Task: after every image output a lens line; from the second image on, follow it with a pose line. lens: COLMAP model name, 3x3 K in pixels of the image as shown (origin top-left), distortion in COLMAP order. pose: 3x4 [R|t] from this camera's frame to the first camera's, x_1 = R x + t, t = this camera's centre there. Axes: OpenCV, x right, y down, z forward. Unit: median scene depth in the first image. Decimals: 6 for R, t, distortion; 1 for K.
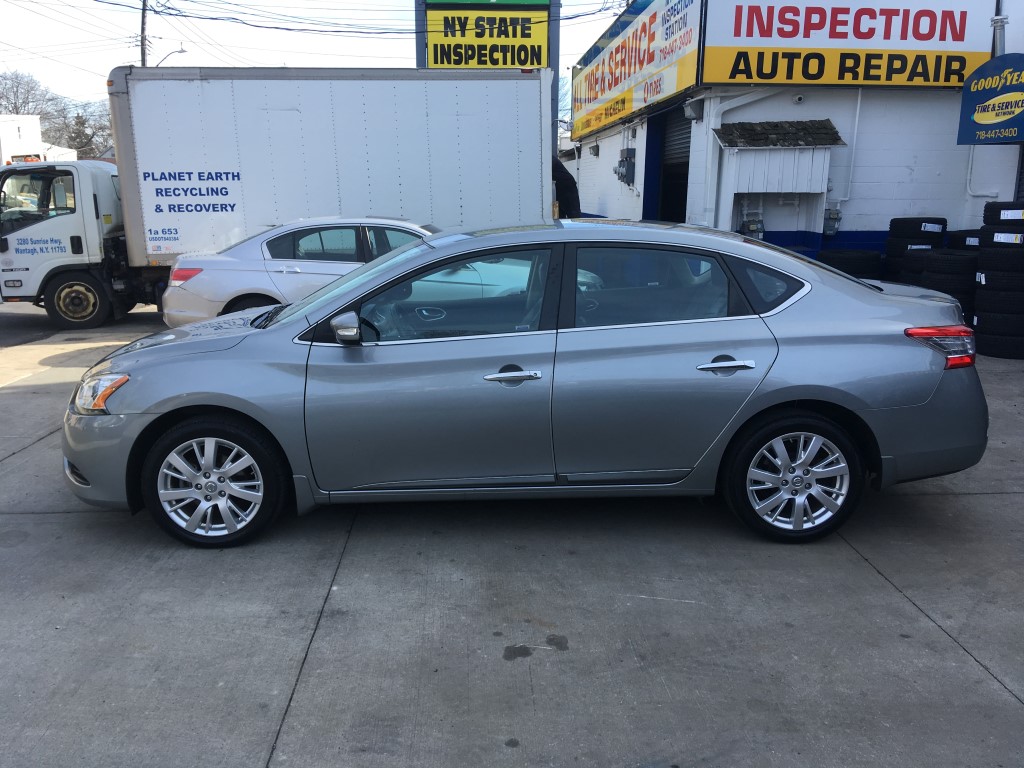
lens RADIAL K [[858.3, 0, 512.0], [0, 858.3, 384.0], [0, 0, 1]] dist [0.111136, -0.165069]
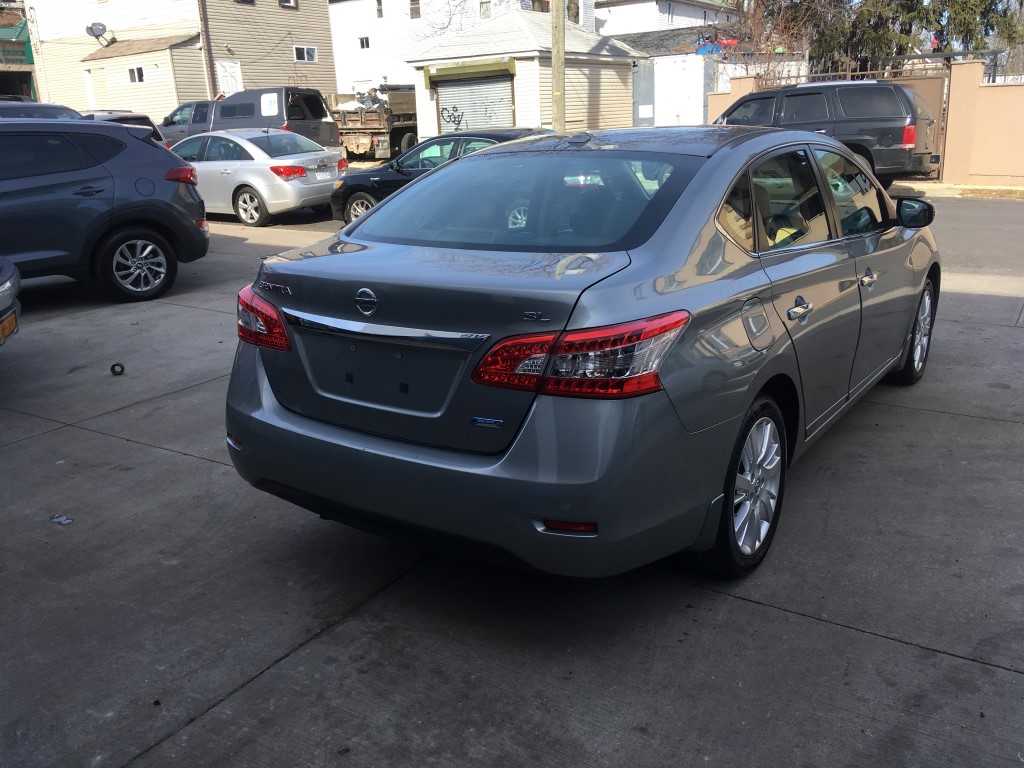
lens RADIAL K [[858.3, 0, 512.0], [0, 858.3, 384.0], [0, 0, 1]] dist [0.111136, -0.165069]
pose [[-0.579952, 0.249431, -0.775525, 0.356321], [-0.139710, 0.907416, 0.396329, -0.113858], [0.802581, 0.338201, -0.491410, 0.569661]]
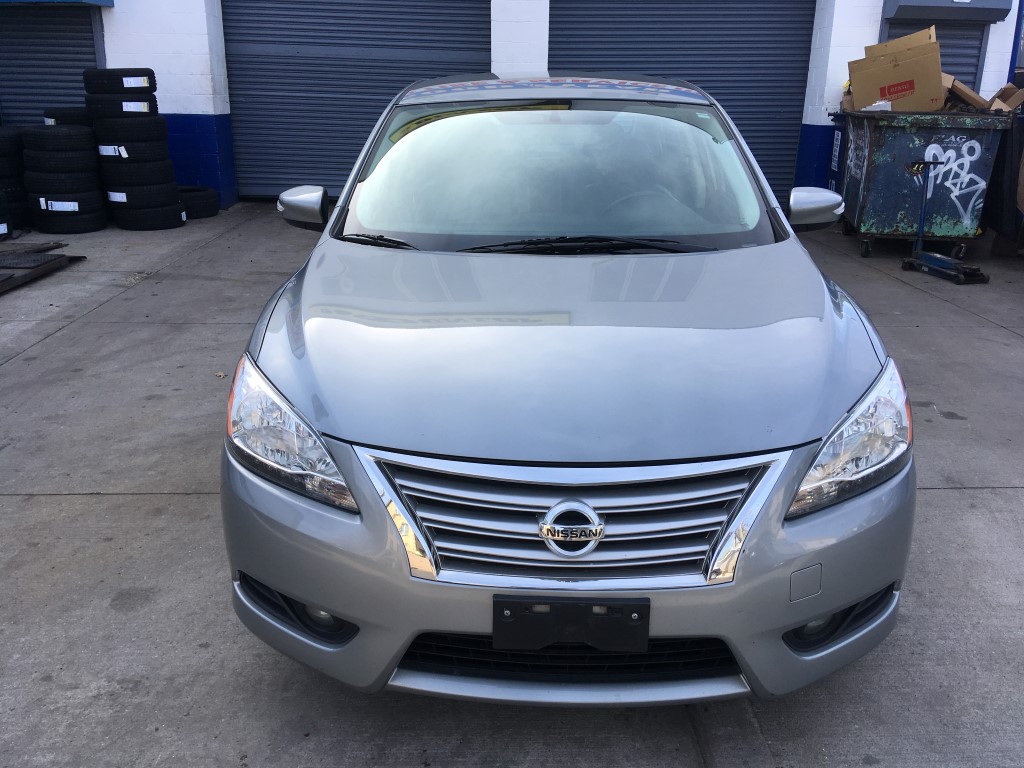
lens RADIAL K [[872.3, 0, 508.1], [0, 872.3, 384.1], [0, 0, 1]] dist [0.114773, -0.177582]
pose [[0.036553, -0.323234, 0.945613, -0.343800], [0.207561, 0.928066, 0.309213, -0.075550], [-0.977539, 0.184970, 0.101014, 0.416272]]
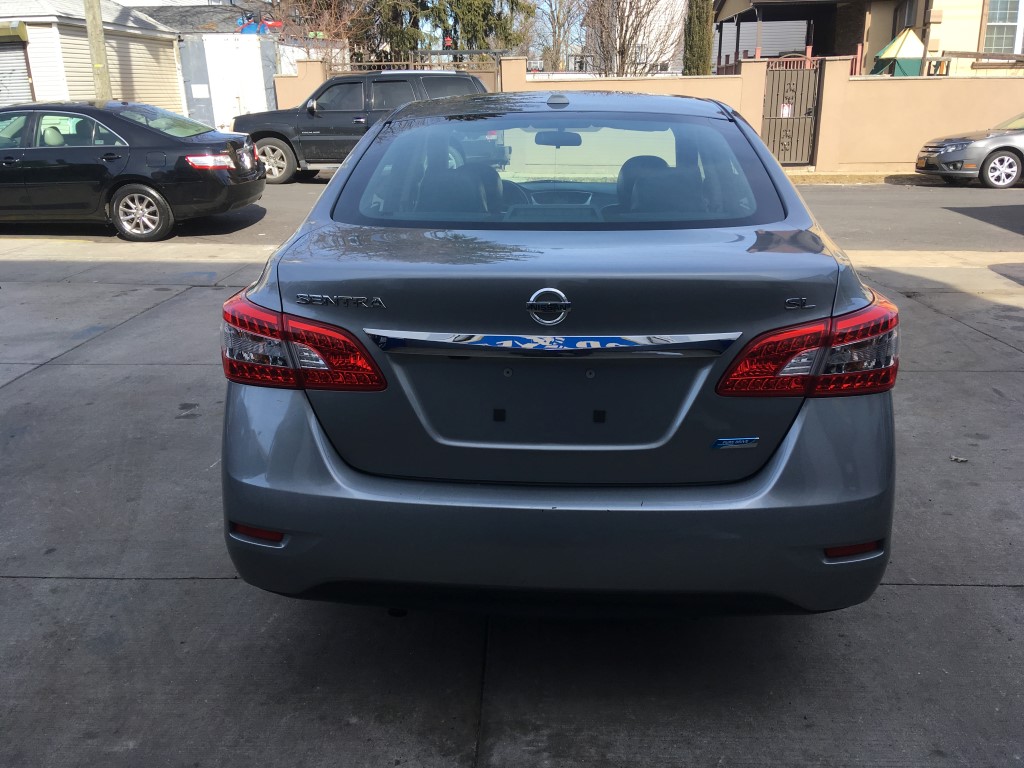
lens RADIAL K [[859.3, 0, 500.4], [0, 859.3, 377.4], [0, 0, 1]] dist [0.106556, -0.150267]
pose [[-0.083778, 0.298861, -0.950612, 0.358691], [-0.201663, 0.929142, 0.309883, -0.075697], [0.975865, 0.217664, -0.017572, 0.420129]]
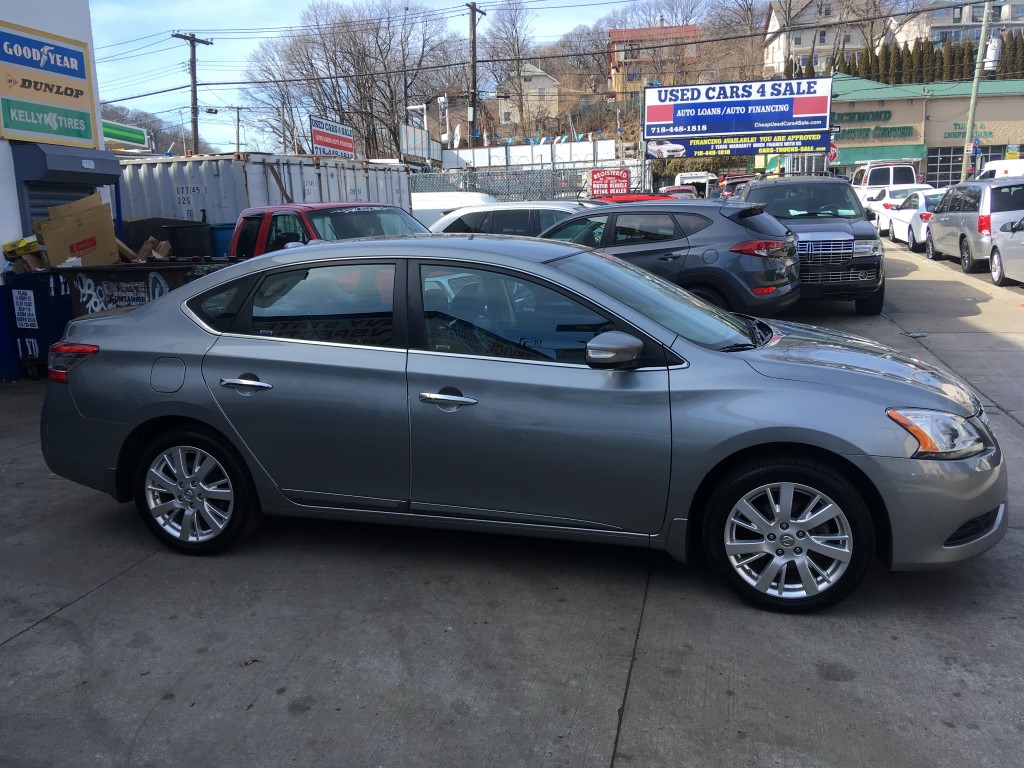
lens RADIAL K [[858.3, 0, 512.0], [0, 858.3, 384.0], [0, 0, 1]] dist [0.111136, -0.165069]
pose [[-0.961157, -0.025991, 0.274777, -0.115819], [0.084841, 0.919532, 0.383750, -0.165527], [-0.262640, 0.392156, -0.881609, 0.782355]]
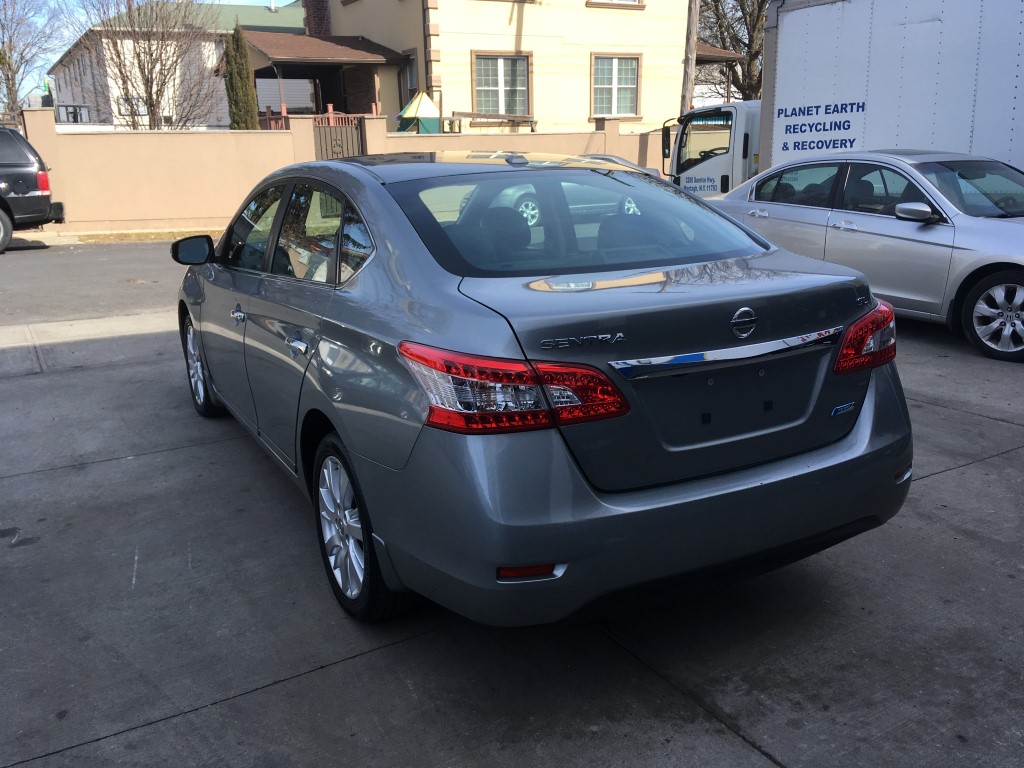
lens RADIAL K [[872.3, 0, 508.1], [0, 872.3, 384.1], [0, 0, 1]] dist [0.114773, -0.177582]
pose [[0.461632, 0.218575, -0.859721, 0.355086], [-0.166444, 0.973297, 0.158077, -0.049150], [0.871316, 0.070122, 0.485686, 0.276207]]
